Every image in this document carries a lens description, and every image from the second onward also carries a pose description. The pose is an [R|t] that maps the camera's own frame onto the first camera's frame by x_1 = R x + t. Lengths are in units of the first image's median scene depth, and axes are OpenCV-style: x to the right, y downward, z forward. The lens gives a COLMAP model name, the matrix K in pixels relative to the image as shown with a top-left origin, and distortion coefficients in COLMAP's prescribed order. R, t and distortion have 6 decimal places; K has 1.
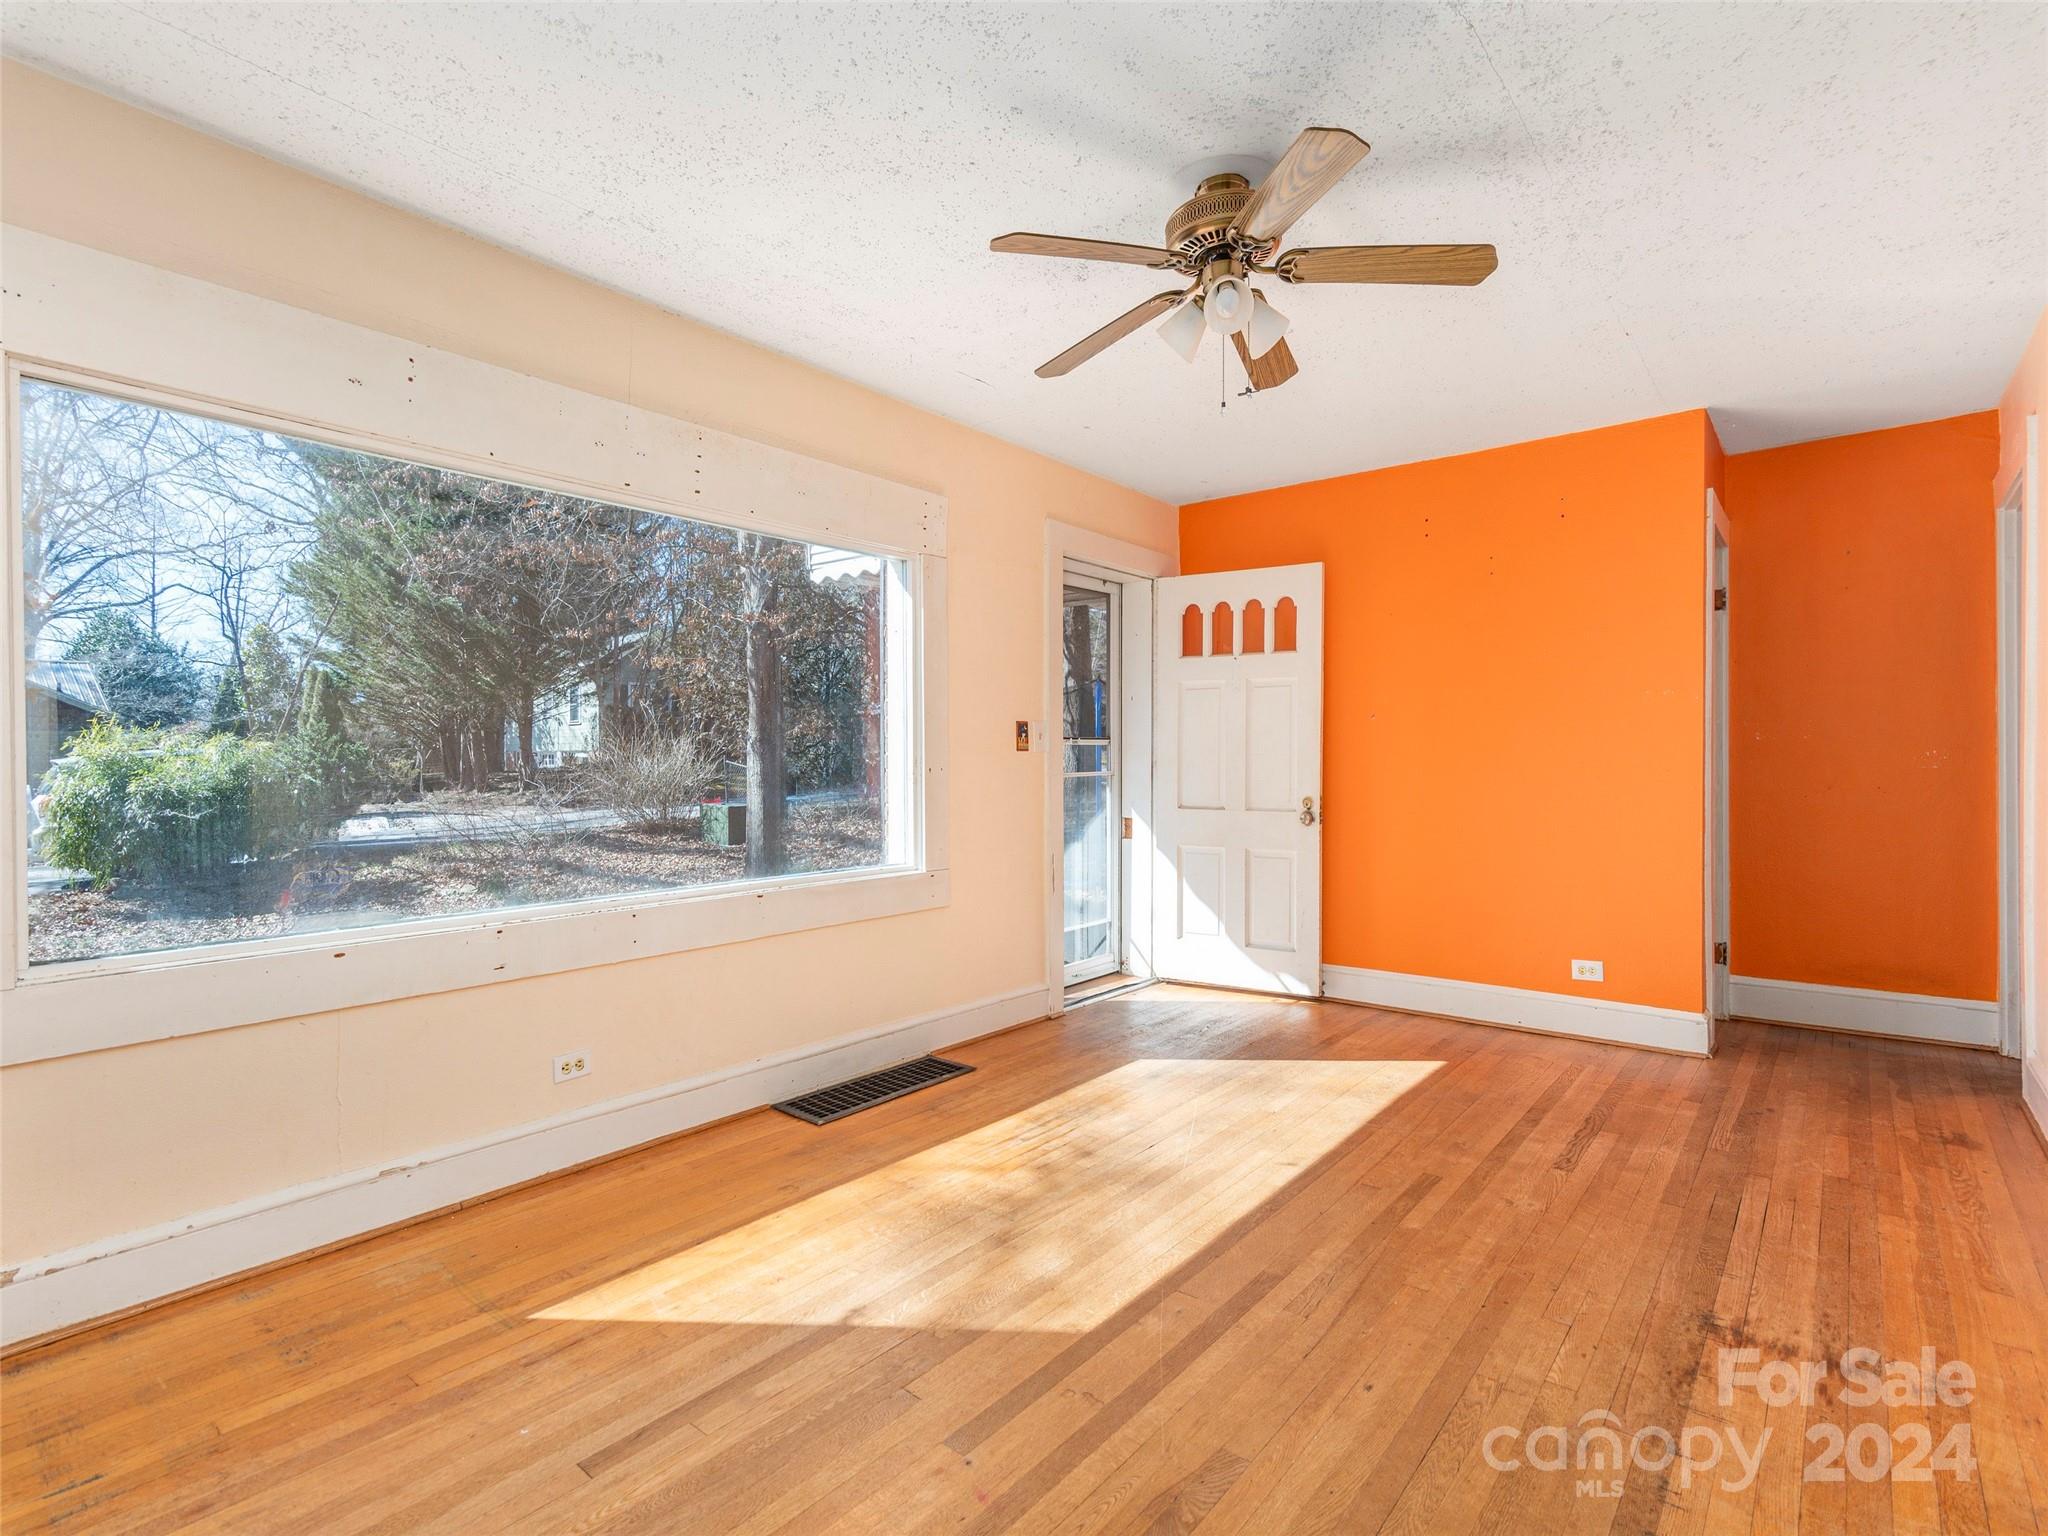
lens RADIAL K [[1004.1, 0, 1024.3], [0, 1004.1, 765.7], [0, 0, 1]] dist [0.002590, 0.000635]
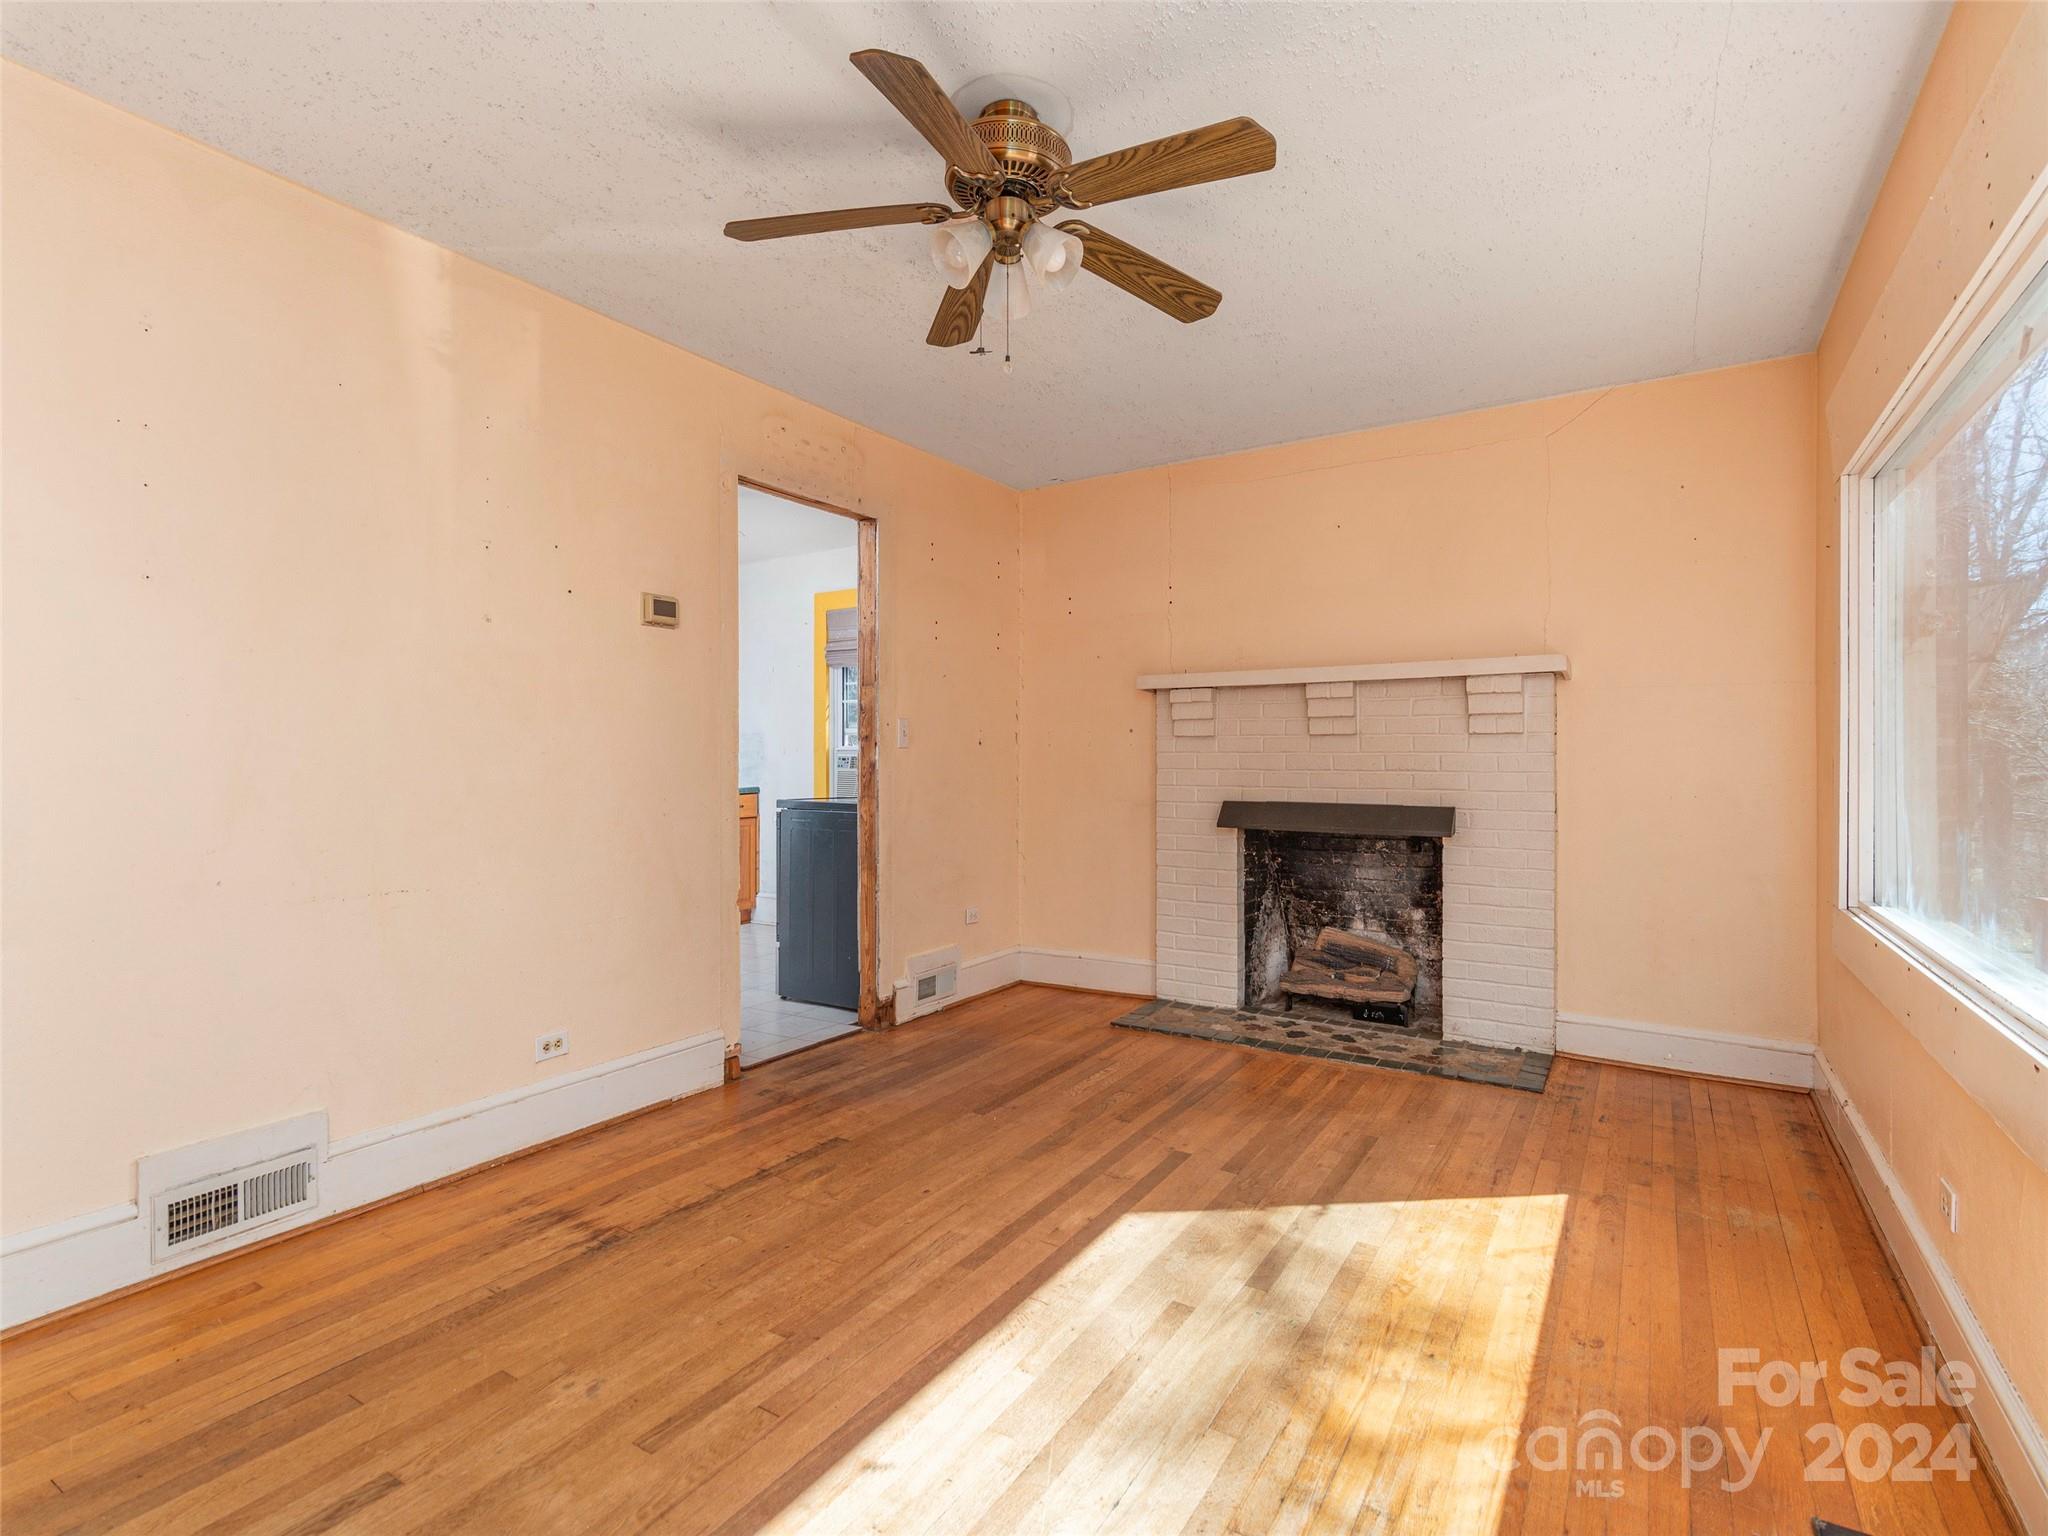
lens RADIAL K [[1004.1, 0, 1024.4], [0, 1004.1, 763.6], [0, 0, 1]] dist [0.002590, 0.000635]
pose [[-0.991485, 0.005016, -0.130123, 0.333077], [0.004466, 0.999980, 0.004520, -0.002365], [0.130143, 0.003900, -0.991488, 2.104249]]
